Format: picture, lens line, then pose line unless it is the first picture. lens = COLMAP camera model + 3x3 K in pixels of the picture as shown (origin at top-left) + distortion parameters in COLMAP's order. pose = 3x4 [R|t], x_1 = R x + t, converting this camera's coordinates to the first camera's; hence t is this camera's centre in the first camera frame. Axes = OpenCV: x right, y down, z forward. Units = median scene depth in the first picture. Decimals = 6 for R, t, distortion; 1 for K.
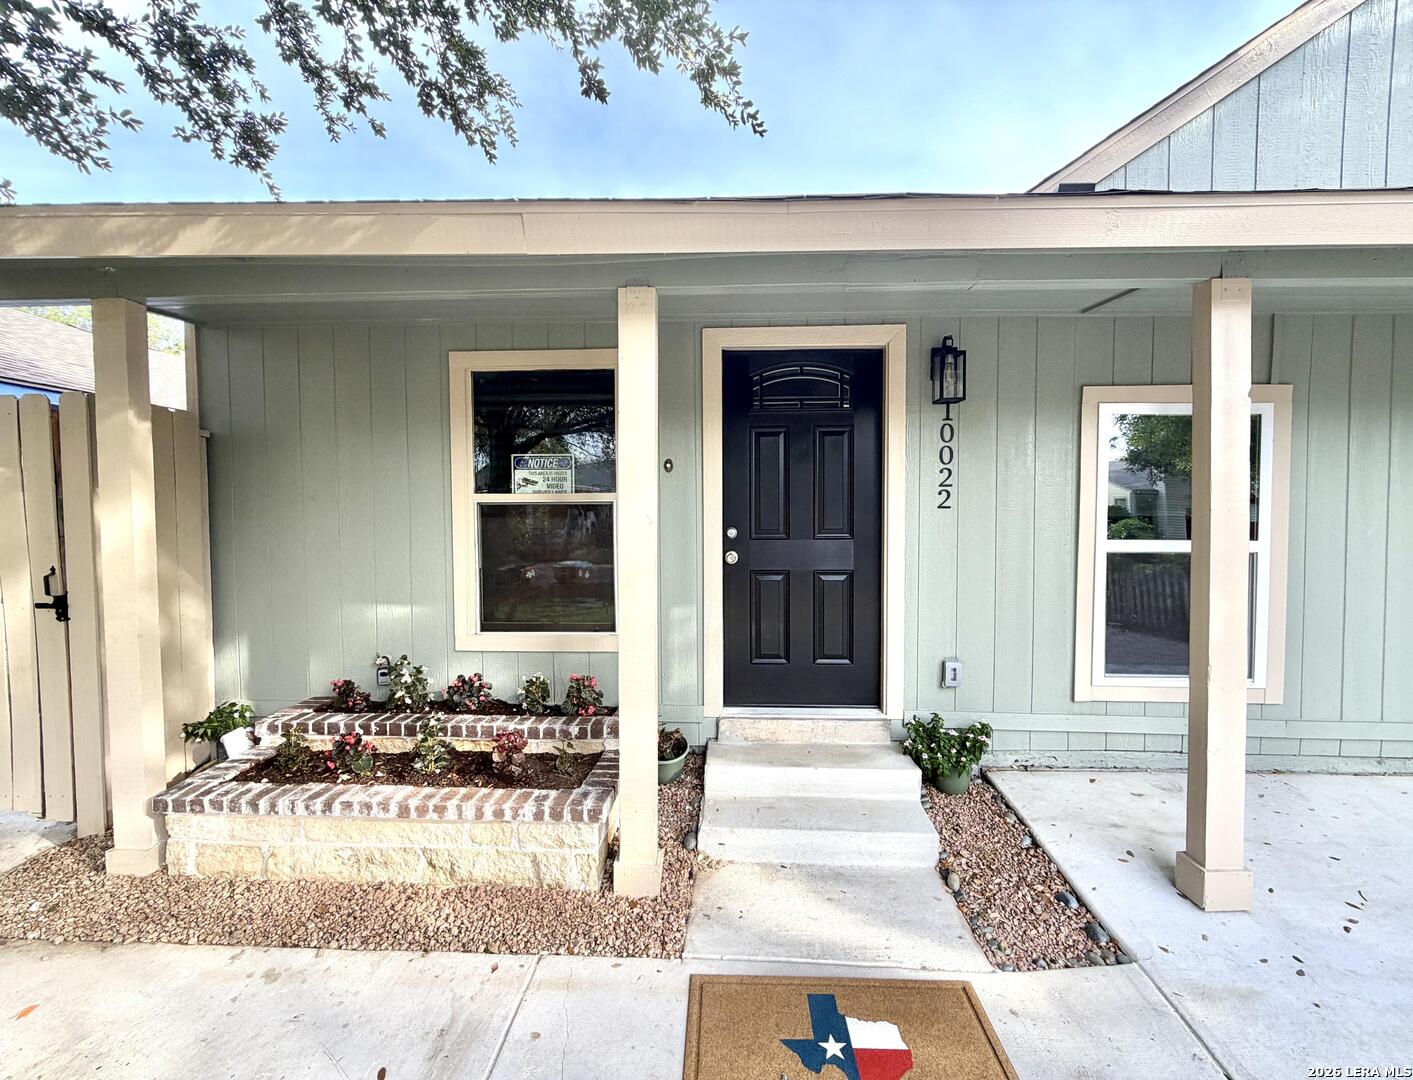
lens RADIAL K [[567.2, 0, 712.5], [0, 567.2, 536.6], [0, 0, 1]] dist [0.002993, 0.000358]
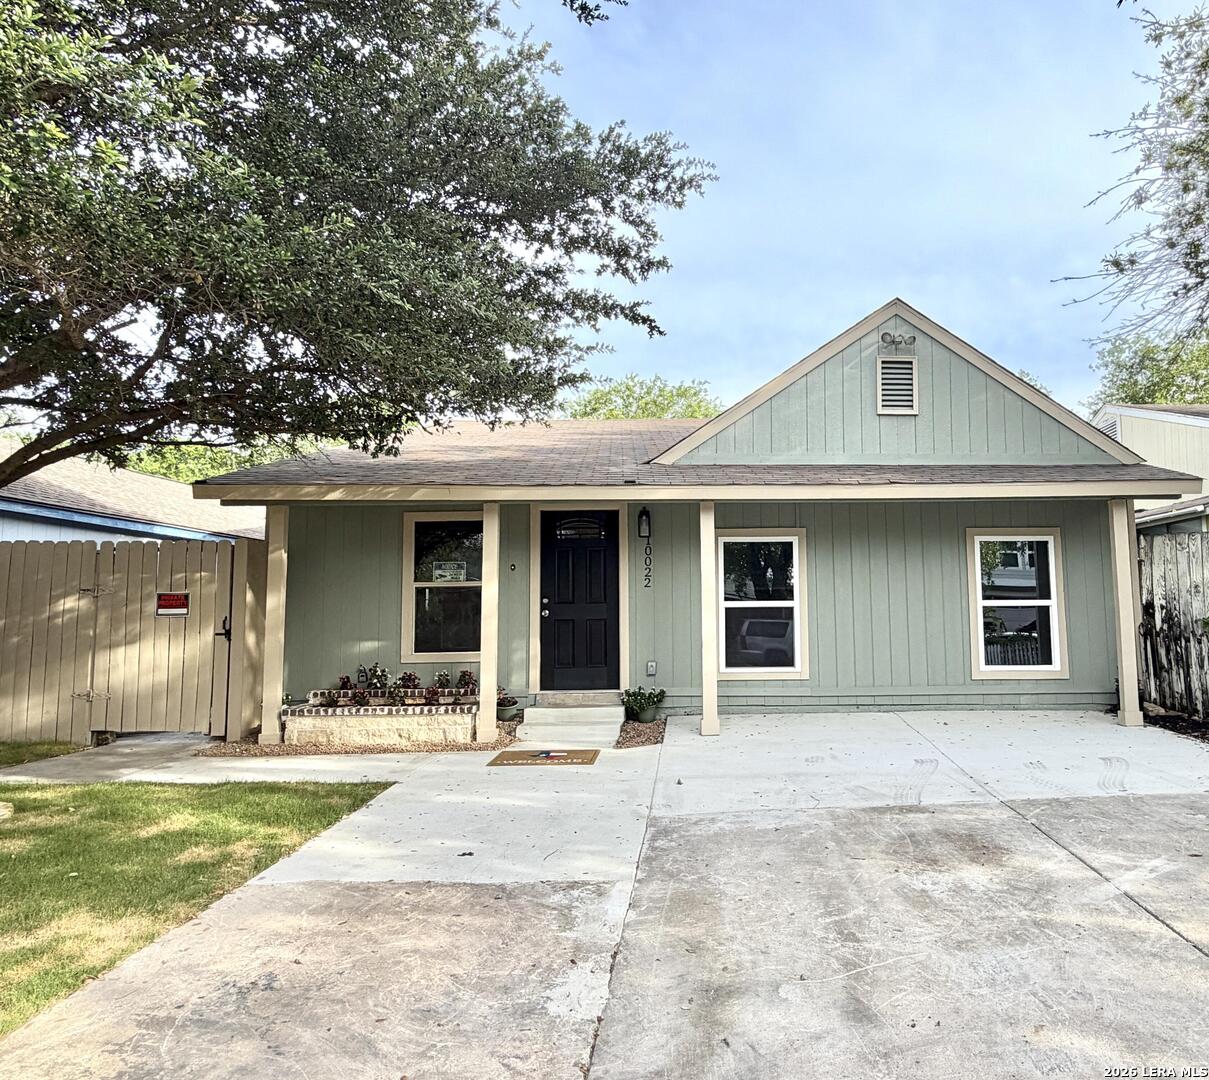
lens RADIAL K [[778.8, 0, 704.3], [0, 778.8, 537.1], [0, 0, 1]] dist [0.004783, 0.002686]
pose [[0.998350, -0.005505, 0.057160, 0.537992], [0.013219, 0.990692, -0.135477, 0.184332], [-0.055883, 0.136009, 0.989130, -2.173709]]
